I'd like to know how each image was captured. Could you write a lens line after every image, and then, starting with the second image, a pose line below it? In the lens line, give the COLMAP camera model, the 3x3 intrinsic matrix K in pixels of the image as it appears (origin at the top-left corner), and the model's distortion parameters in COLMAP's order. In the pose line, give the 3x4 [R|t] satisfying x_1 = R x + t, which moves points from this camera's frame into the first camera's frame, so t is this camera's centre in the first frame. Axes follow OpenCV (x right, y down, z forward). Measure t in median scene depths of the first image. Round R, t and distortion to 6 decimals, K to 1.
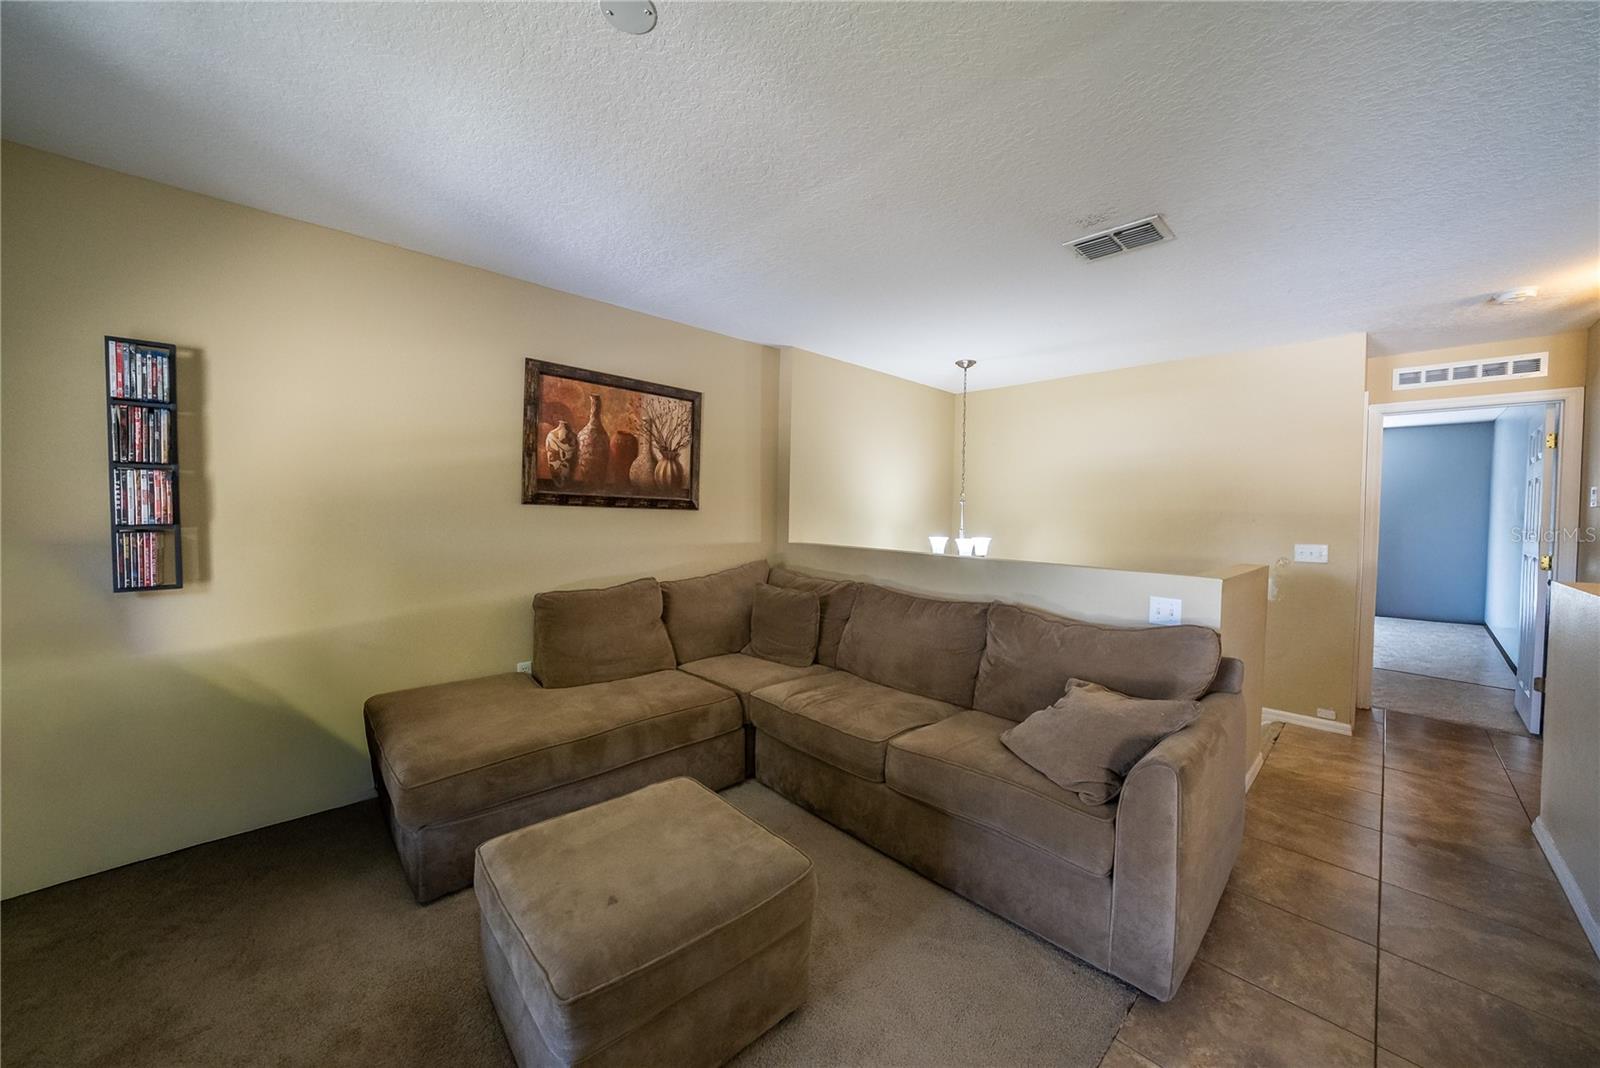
lens RADIAL K [[561.1, 0, 804.5], [0, 561.1, 526.3], [0, 0, 1]] dist [-0.023358, 0.002682]
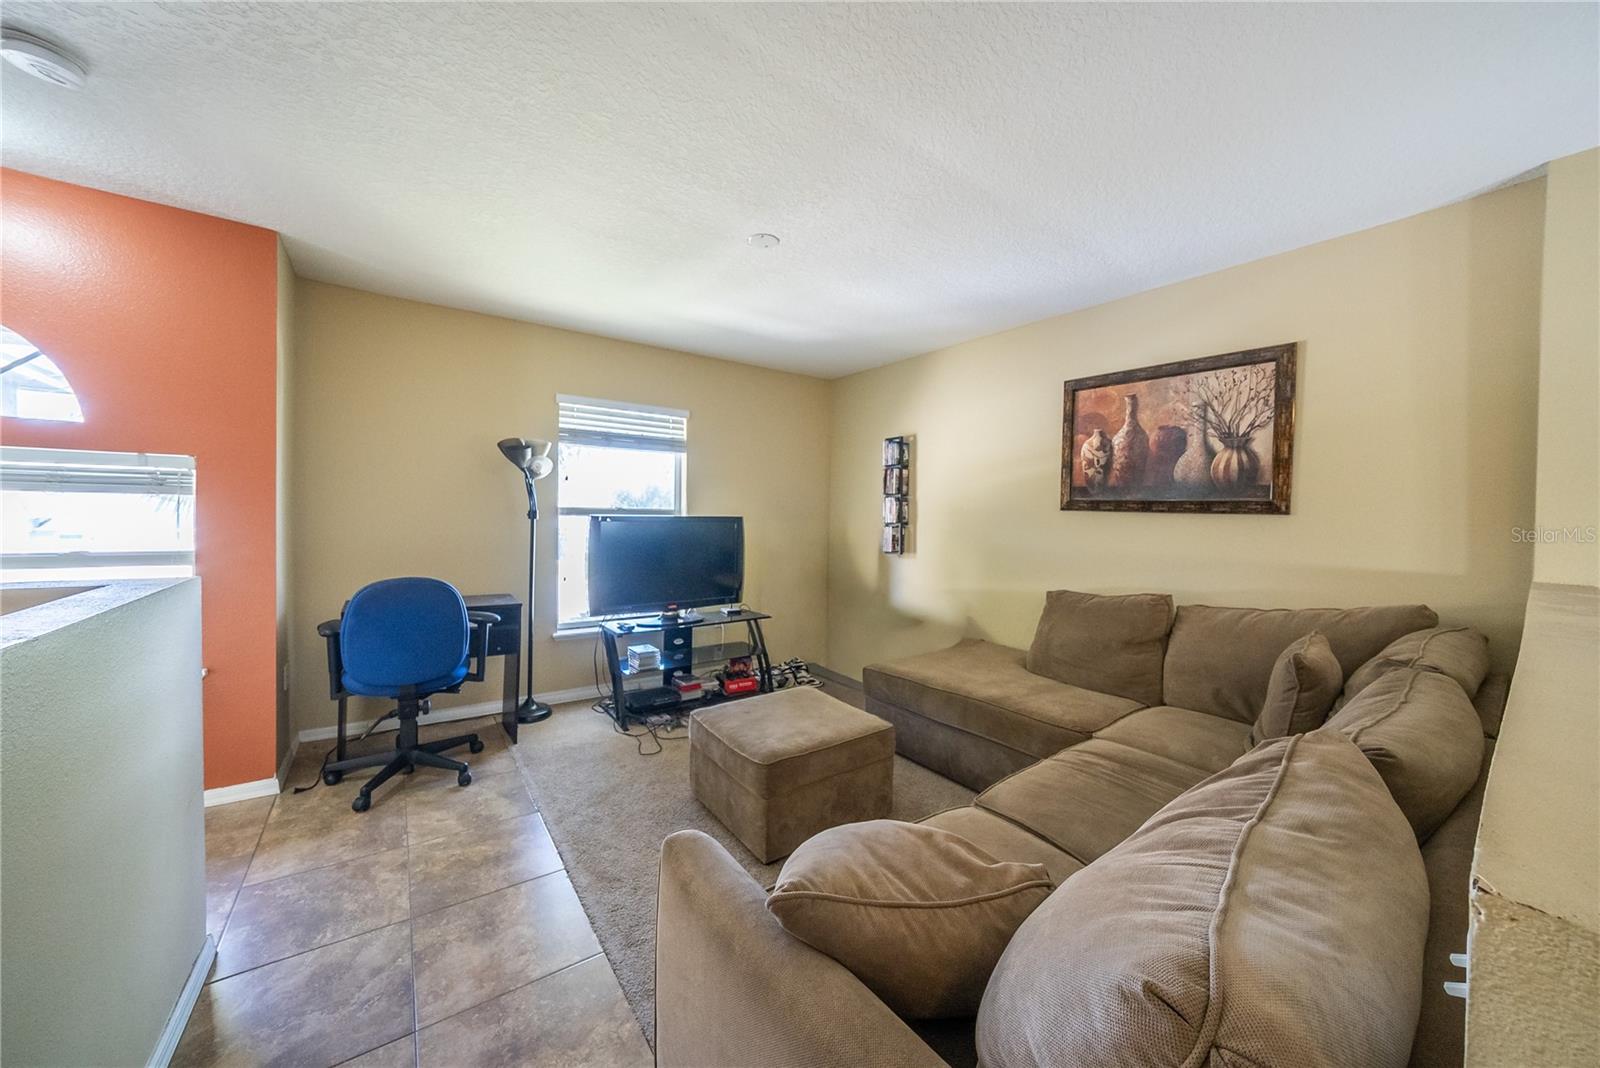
lens RADIAL K [[561.1, 0, 806.7], [0, 561.1, 527.5], [0, 0, 1]] dist [-0.023358, 0.002682]
pose [[-0.115140, 0.005441, -0.993334, 0.614456], [-0.040483, 0.999129, 0.010165, 0.003773], [0.992524, 0.041384, -0.114820, 0.555739]]
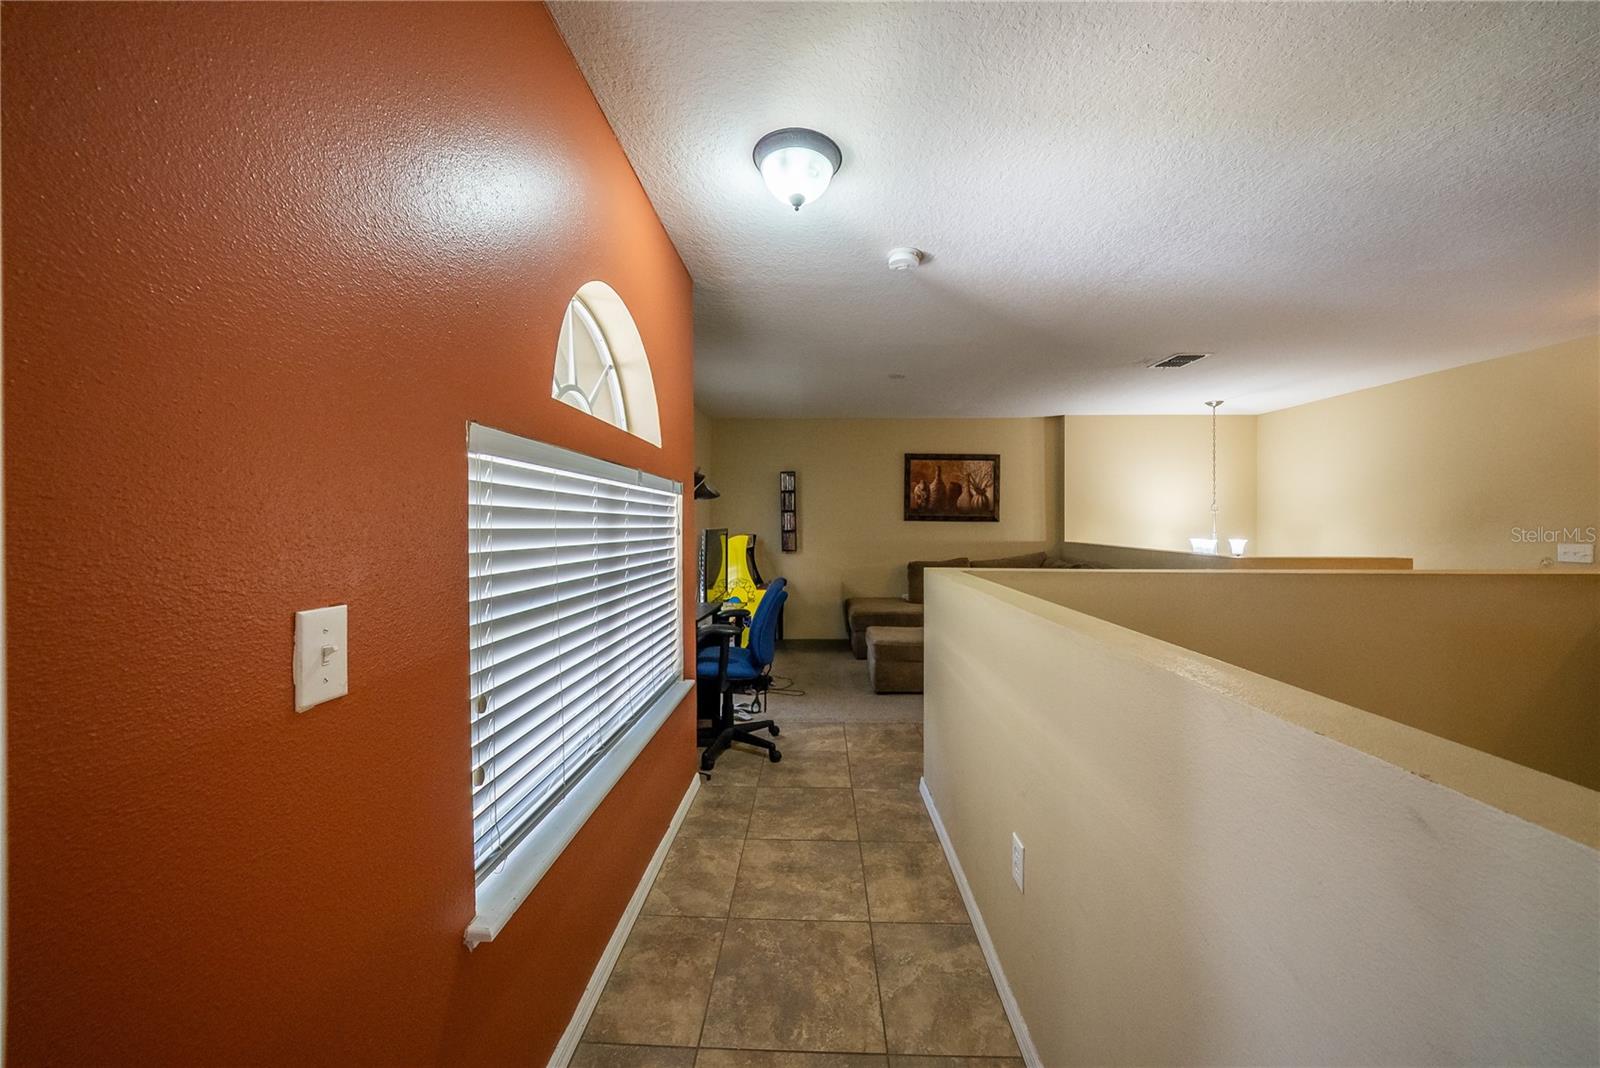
lens RADIAL K [[561.1, 0, 803.7], [0, 561.1, 527.6], [0, 0, 1]] dist [-0.023358, 0.002682]
pose [[0.711879, -0.012429, -0.702192, 0.670867], [-0.002879, 0.999783, -0.020615, 0.029603], [0.702296, 0.016697, 0.711689, -0.741459]]
